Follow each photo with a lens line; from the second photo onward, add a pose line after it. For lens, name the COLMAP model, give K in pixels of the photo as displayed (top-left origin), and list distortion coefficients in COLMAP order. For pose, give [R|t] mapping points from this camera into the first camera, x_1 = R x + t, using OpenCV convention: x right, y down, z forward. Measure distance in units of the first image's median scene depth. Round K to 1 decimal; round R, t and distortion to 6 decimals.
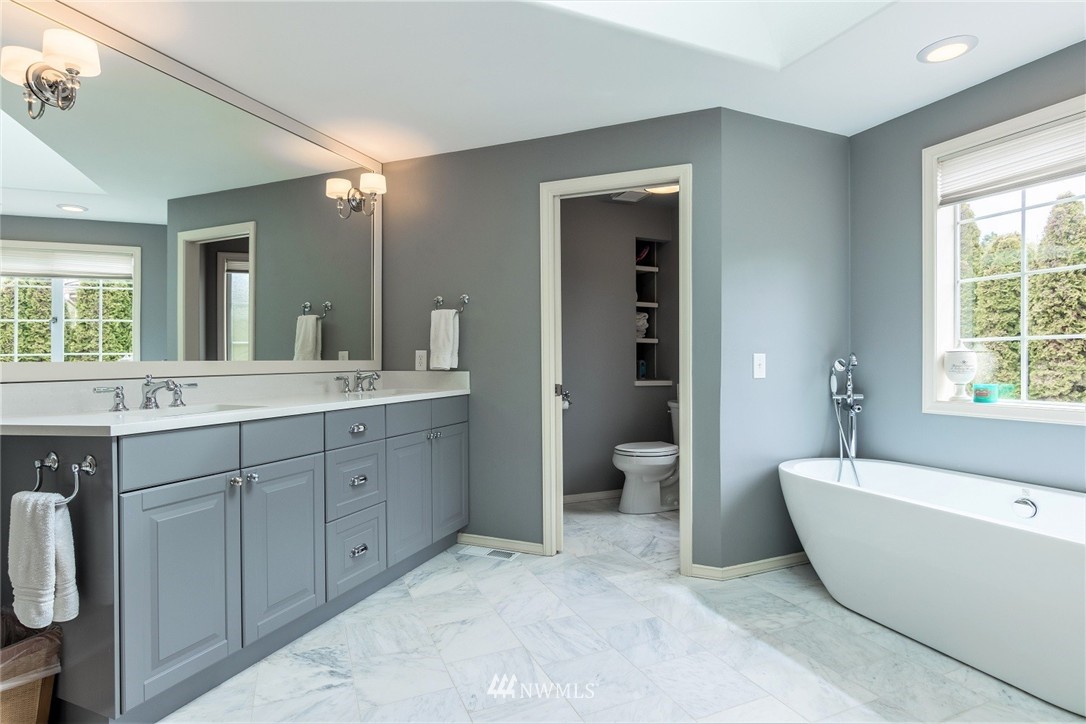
lens RADIAL K [[553.1, 0, 540.5], [0, 553.1, 365.0], [0, 0, 1]] dist [0.001714, -0.001411]
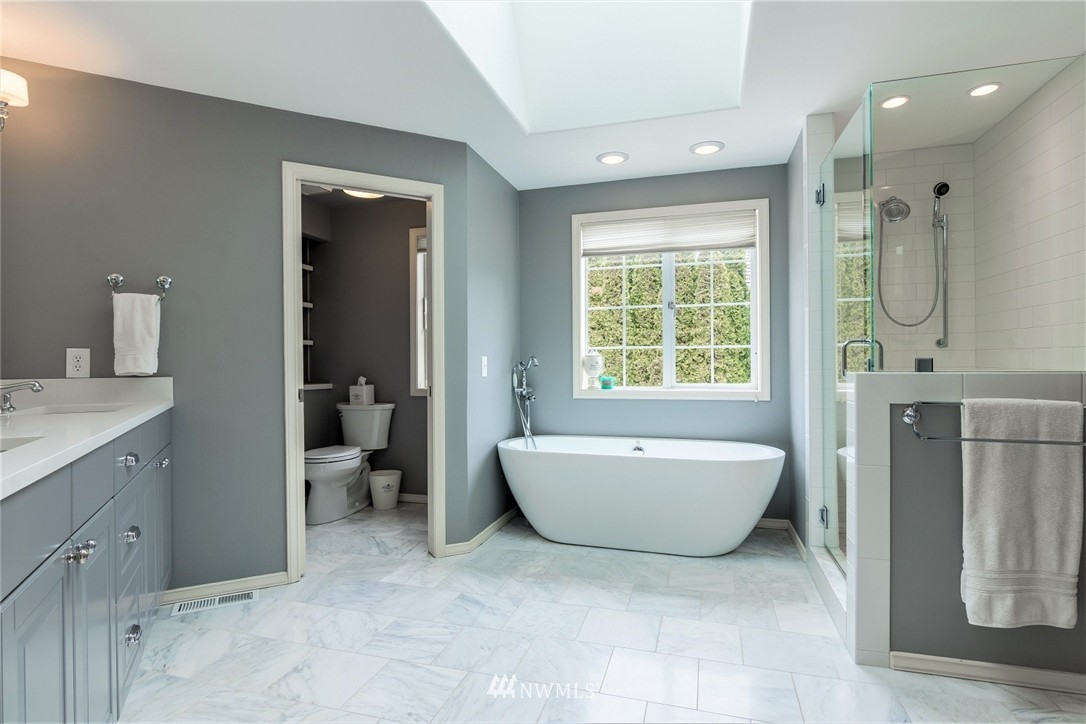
lens RADIAL K [[553.1, 0, 537.5], [0, 553.1, 365.1], [0, 0, 1]] dist [0.001714, -0.001411]
pose [[0.650831, -0.005960, 0.759199, -0.446741], [0.010990, 0.999938, -0.001572, 0.001521], [-0.759143, 0.009367, 0.650857, 0.133582]]
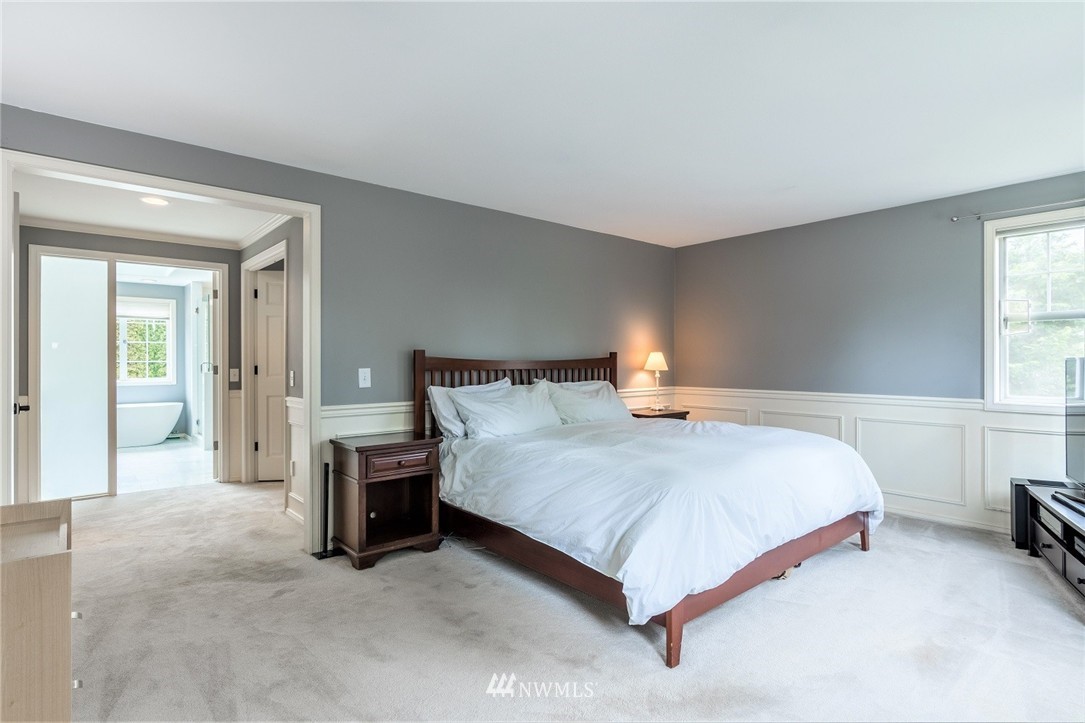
lens RADIAL K [[552.6, 0, 542.0], [0, 552.6, 366.7], [0, 0, 1]] dist [0.001714, -0.001411]
pose [[-0.269932, -0.003551, 0.962873, -5.185043], [0.006007, 0.999968, 0.005371, -0.039034], [-0.962861, 0.007234, -0.269902, -1.385177]]
